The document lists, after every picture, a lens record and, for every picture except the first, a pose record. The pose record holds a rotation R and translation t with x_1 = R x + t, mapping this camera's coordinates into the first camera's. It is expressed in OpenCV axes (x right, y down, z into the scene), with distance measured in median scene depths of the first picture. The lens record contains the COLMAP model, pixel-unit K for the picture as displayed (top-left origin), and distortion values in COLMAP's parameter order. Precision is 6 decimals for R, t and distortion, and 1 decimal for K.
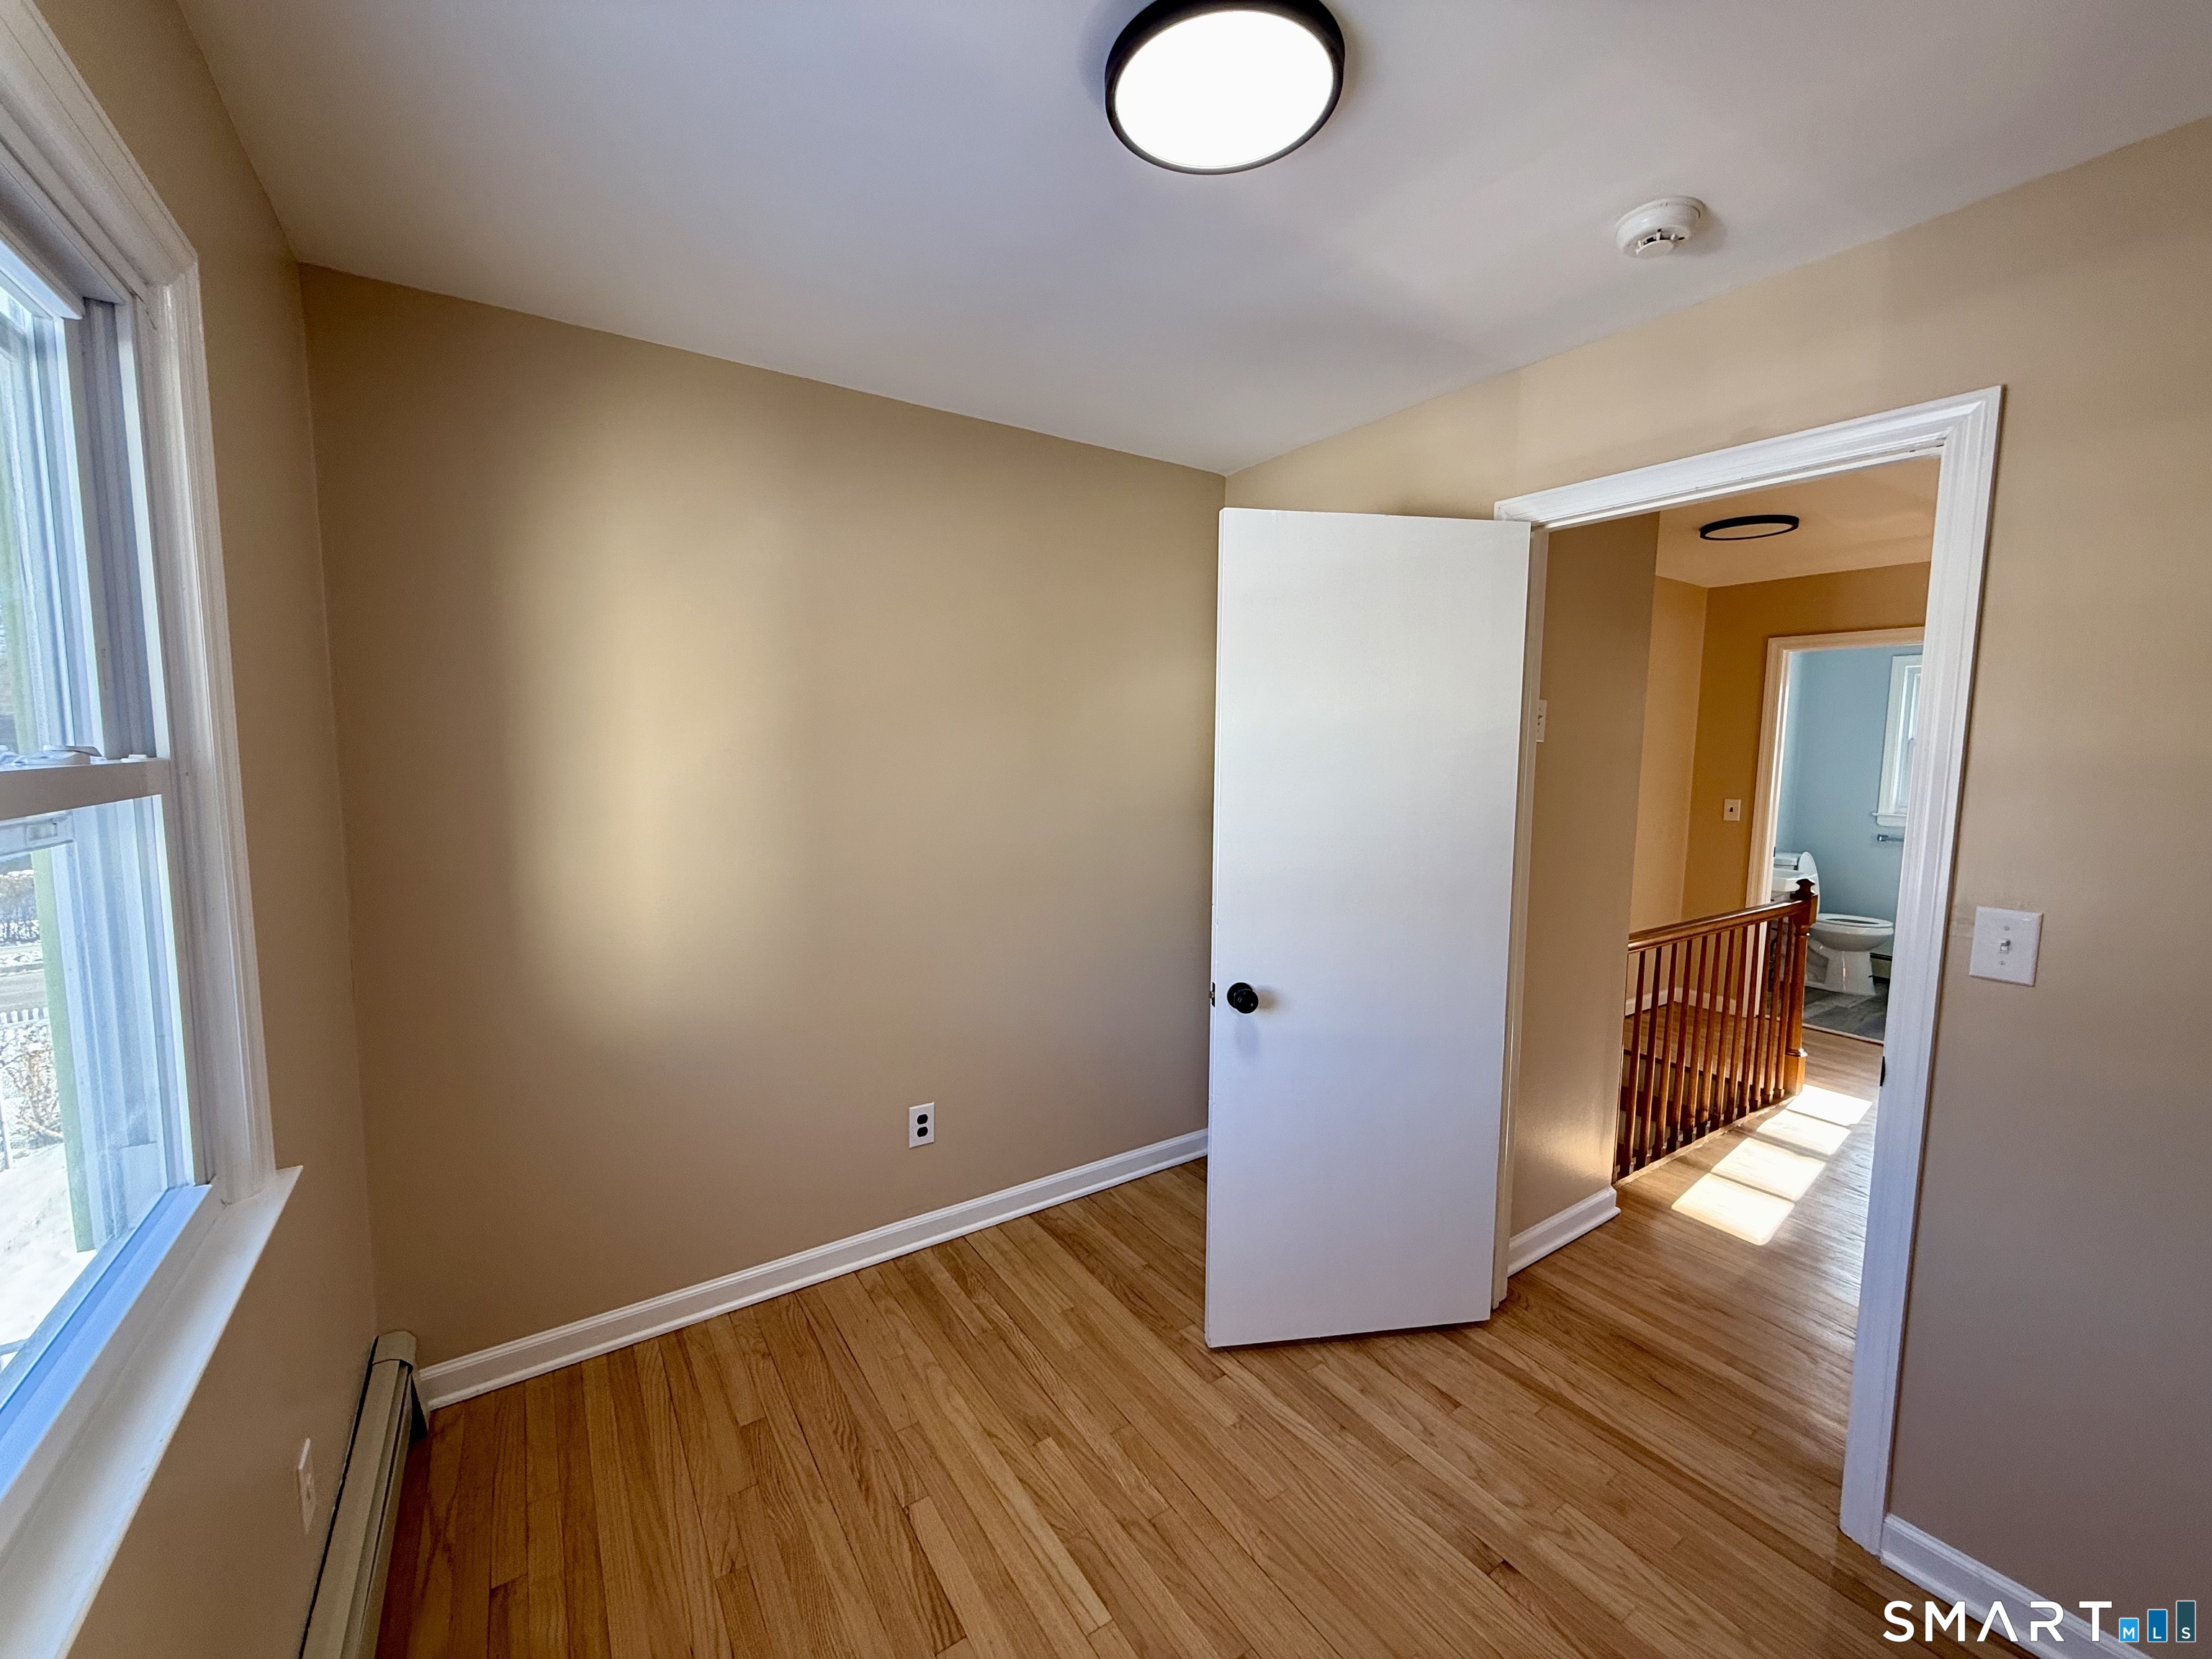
lens RADIAL K [[880.8, 0, 1100.7], [0, 880.8, 822.3], [0, 0, 1]] dist [0.000993, 0.000108]
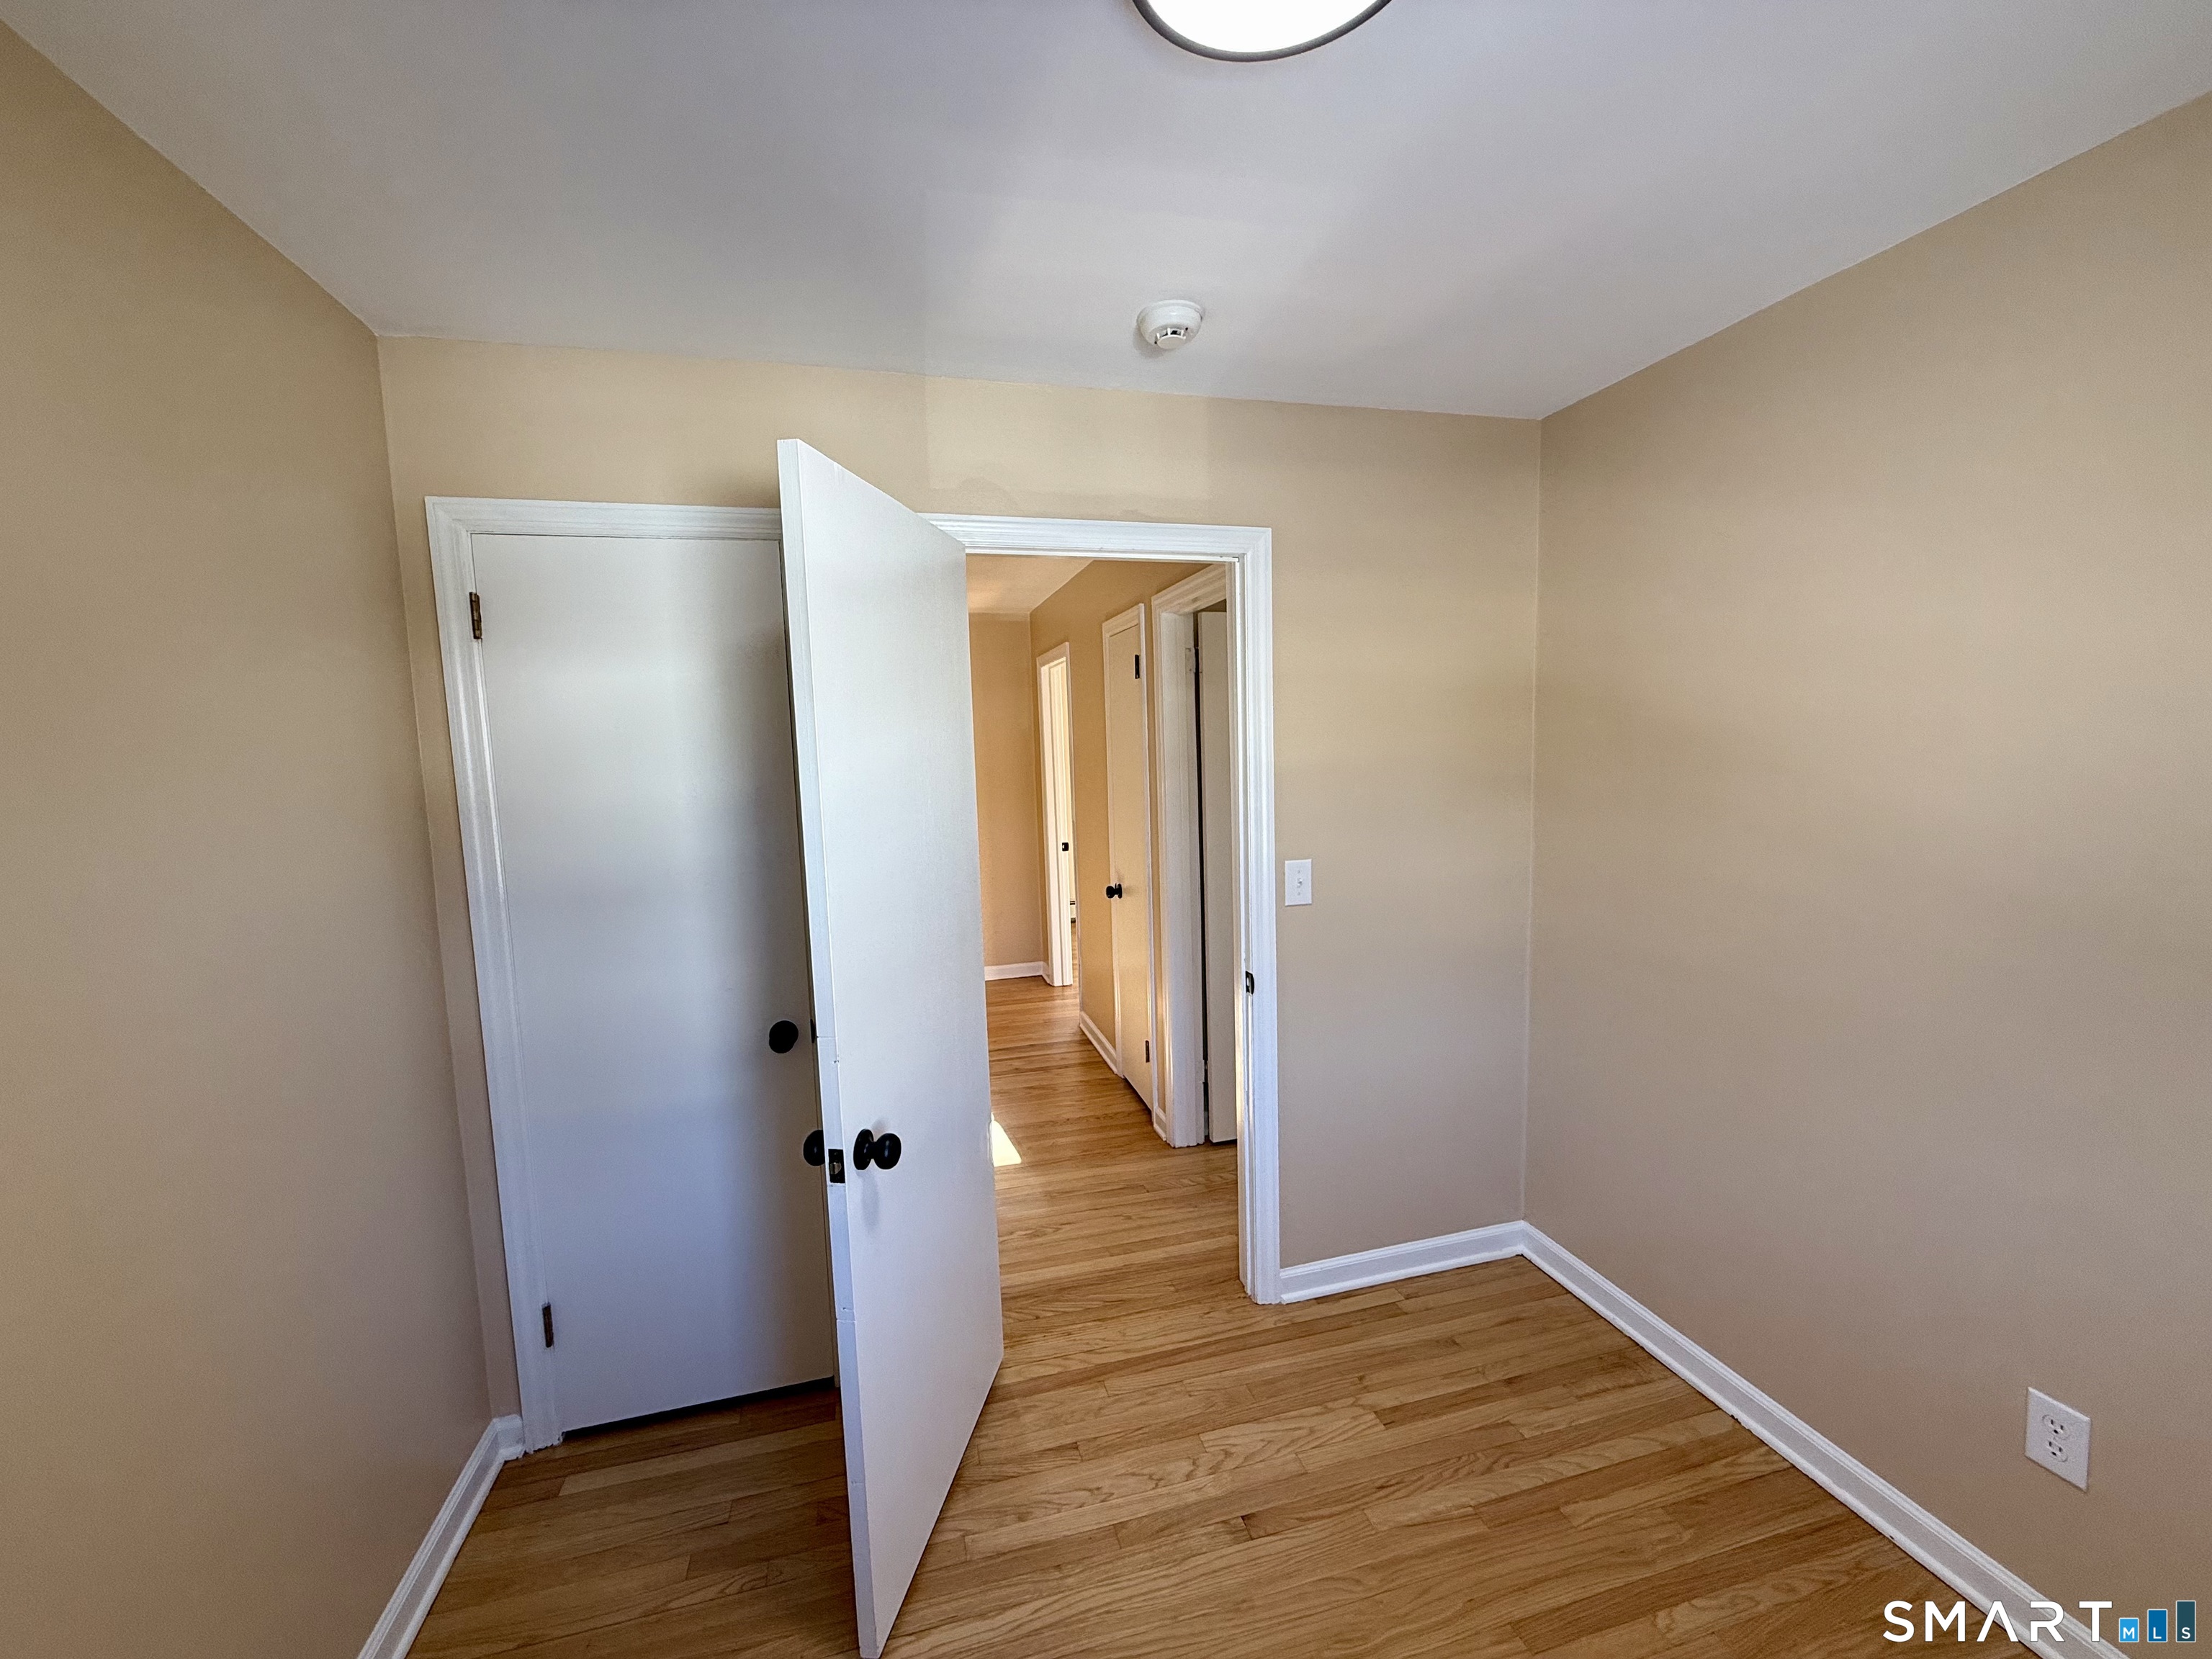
lens RADIAL K [[880.8, 0, 1102.3], [0, 880.8, 820.7], [0, 0, 1]] dist [0.000993, 0.000108]
pose [[0.317897, -0.104218, 0.942380, -0.436472], [0.111058, 0.991191, 0.072152, -0.095855], [-0.941598, 0.081721, 0.326671, 0.594198]]
